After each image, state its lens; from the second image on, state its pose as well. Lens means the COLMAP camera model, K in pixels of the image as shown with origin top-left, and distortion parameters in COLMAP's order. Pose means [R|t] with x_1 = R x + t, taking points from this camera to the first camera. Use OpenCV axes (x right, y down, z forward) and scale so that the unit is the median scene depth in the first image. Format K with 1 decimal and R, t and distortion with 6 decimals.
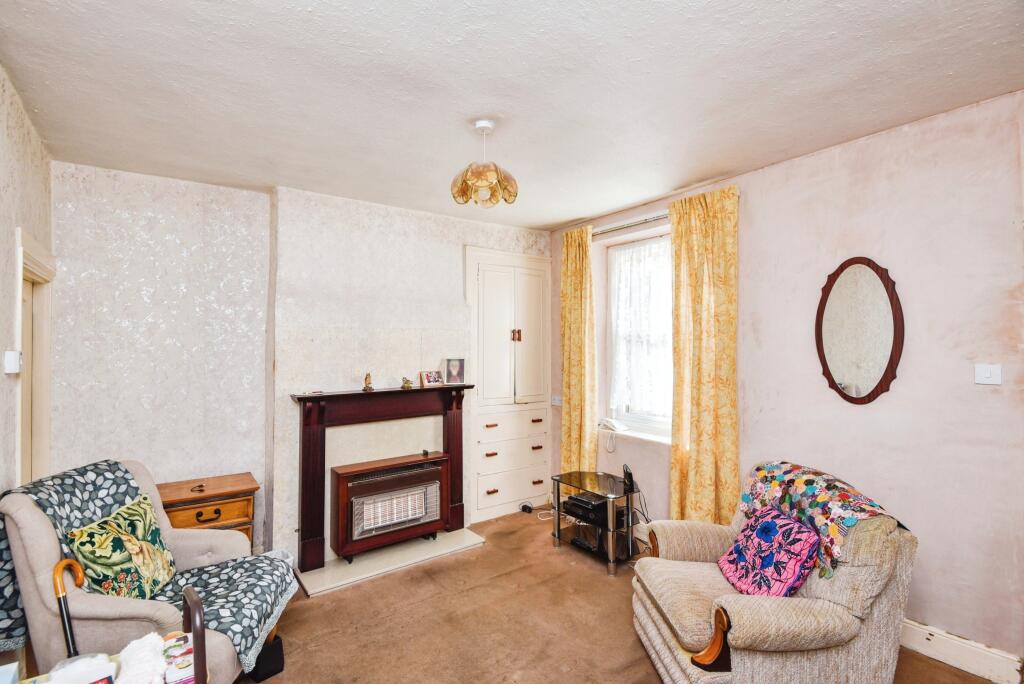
lens RADIAL K [[466.3, 0, 506.0], [0, 466.3, 339.3], [0, 0, 1]] dist [-0.000611, -0.001962]
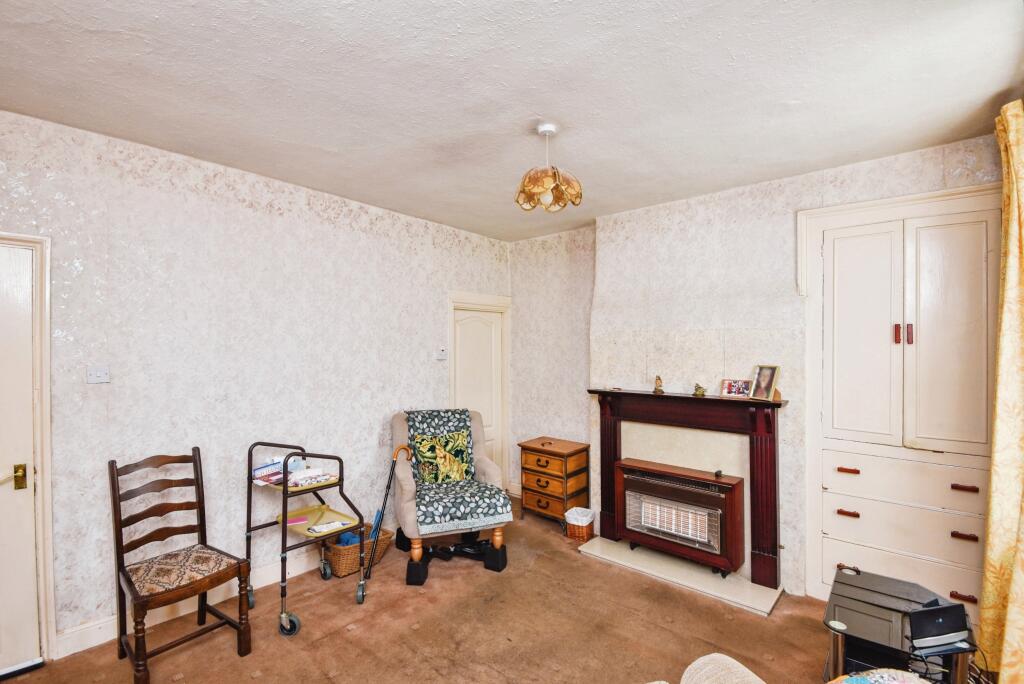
lens RADIAL K [[466.3, 0, 505.7], [0, 466.3, 344.9], [0, 0, 1]] dist [-0.000611, -0.001962]
pose [[0.223113, 0.010819, -0.974733, 0.631072], [0.015166, 0.999779, 0.014569, -0.013852], [0.974675, -0.018033, 0.222899, 0.469765]]
